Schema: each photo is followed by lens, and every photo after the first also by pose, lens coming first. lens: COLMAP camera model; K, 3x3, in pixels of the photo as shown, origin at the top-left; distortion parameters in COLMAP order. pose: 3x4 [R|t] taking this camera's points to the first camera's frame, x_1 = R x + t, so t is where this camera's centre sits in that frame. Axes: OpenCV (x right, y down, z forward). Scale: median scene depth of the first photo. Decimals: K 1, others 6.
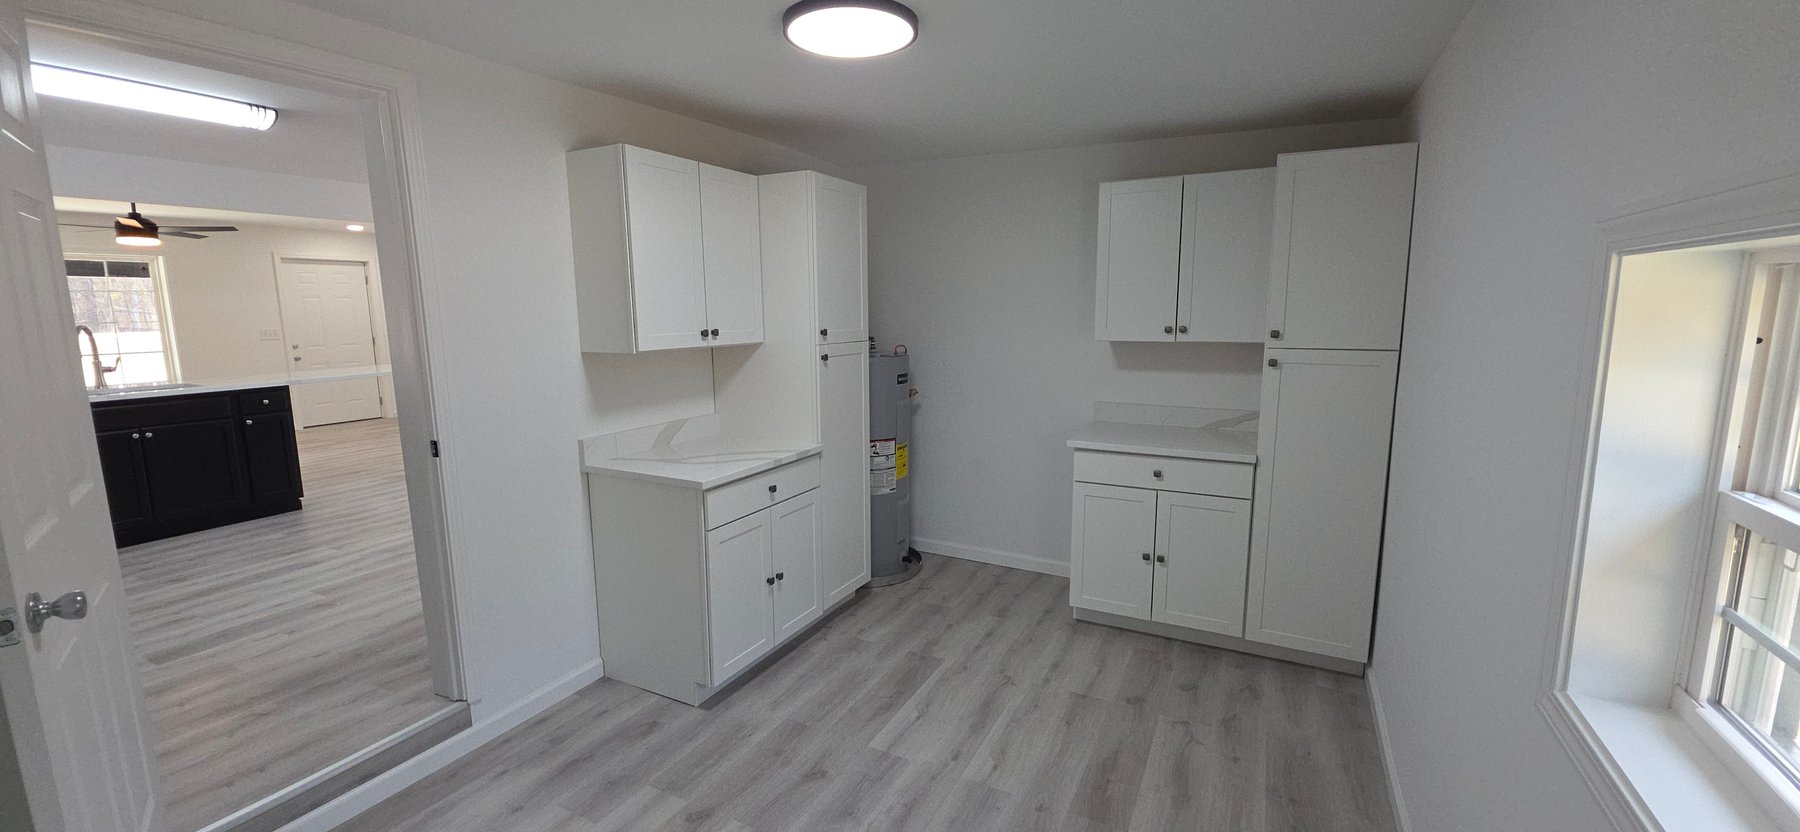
lens RADIAL K [[713.4, 0, 897.2], [0, 713.4, 414.0], [0, 0, 1]] dist [0.006643, -0.002494]
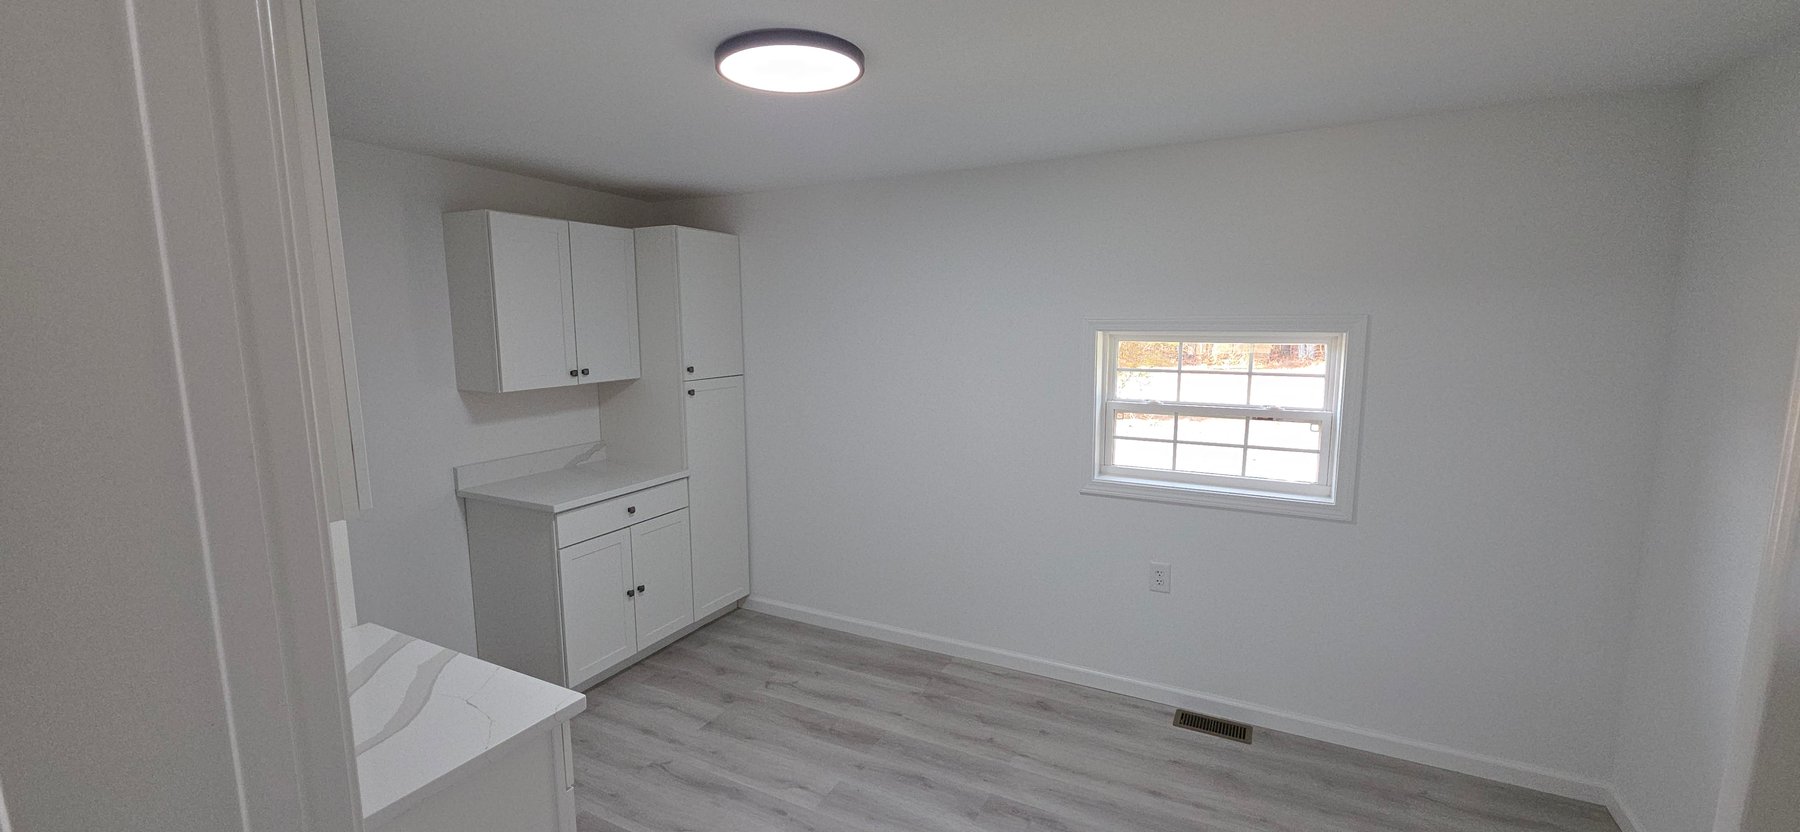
lens RADIAL K [[713.4, 0, 892.3], [0, 713.4, 414.4], [0, 0, 1]] dist [0.006643, -0.002494]
pose [[-0.002403, -0.128336, 0.991728, -0.719023], [0.158992, 0.979067, 0.127083, -0.138241], [-0.987277, 0.157982, 0.018052, 0.647592]]
